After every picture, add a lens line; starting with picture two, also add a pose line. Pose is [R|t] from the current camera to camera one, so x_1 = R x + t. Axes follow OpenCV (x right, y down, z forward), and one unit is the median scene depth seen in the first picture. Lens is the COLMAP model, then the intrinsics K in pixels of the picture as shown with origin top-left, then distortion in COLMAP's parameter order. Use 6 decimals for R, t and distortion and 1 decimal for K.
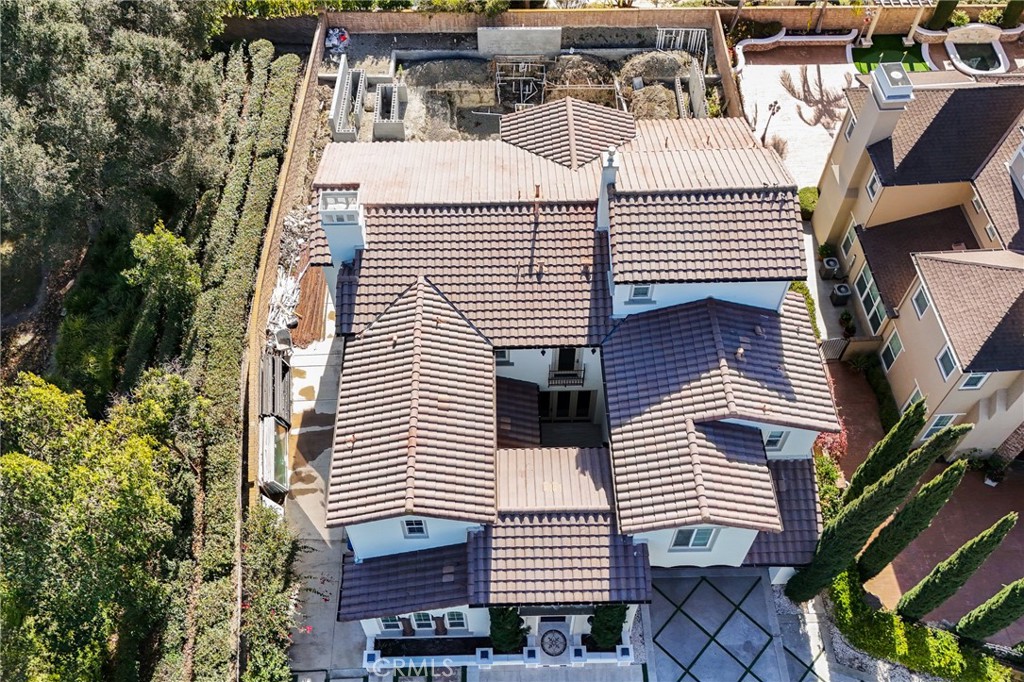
lens RADIAL K [[886.3, 0, 523.4], [0, 886.3, 345.8], [0, 0, 1]] dist [0.086616, -0.080249]
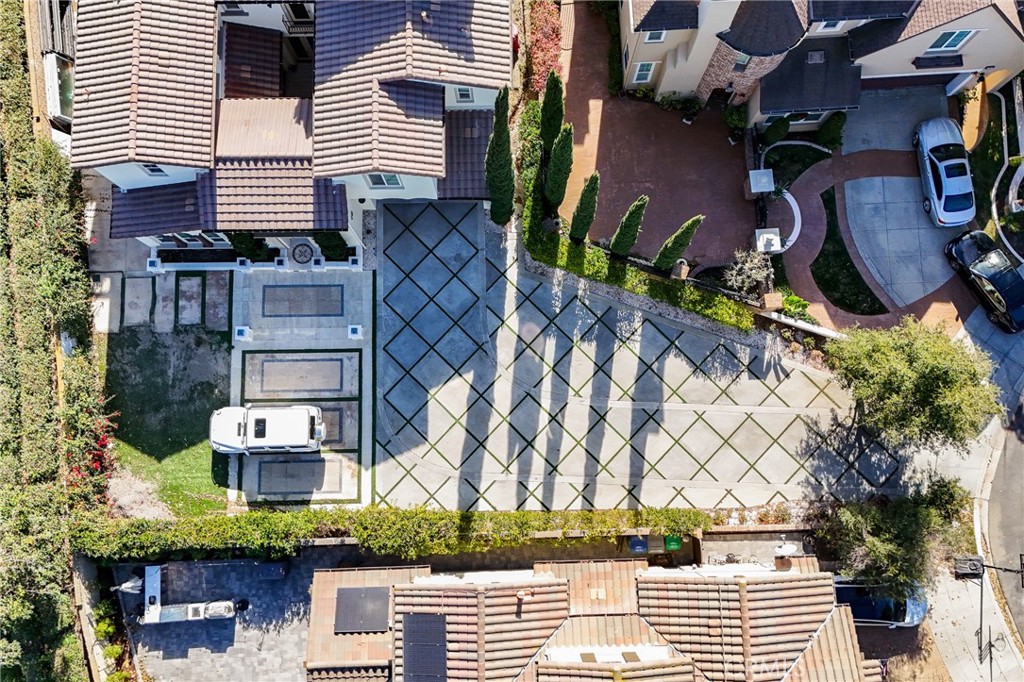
lens RADIAL K [[886.3, 0, 511.9], [0, 886.3, 346.4], [0, 0, 1]] dist [0.086616, -0.080249]
pose [[0.999800, 0.011754, -0.016179, 0.362851], [-0.003071, 0.889667, 0.456600, -0.131372], [0.019761, -0.456459, 0.889525, -0.179019]]
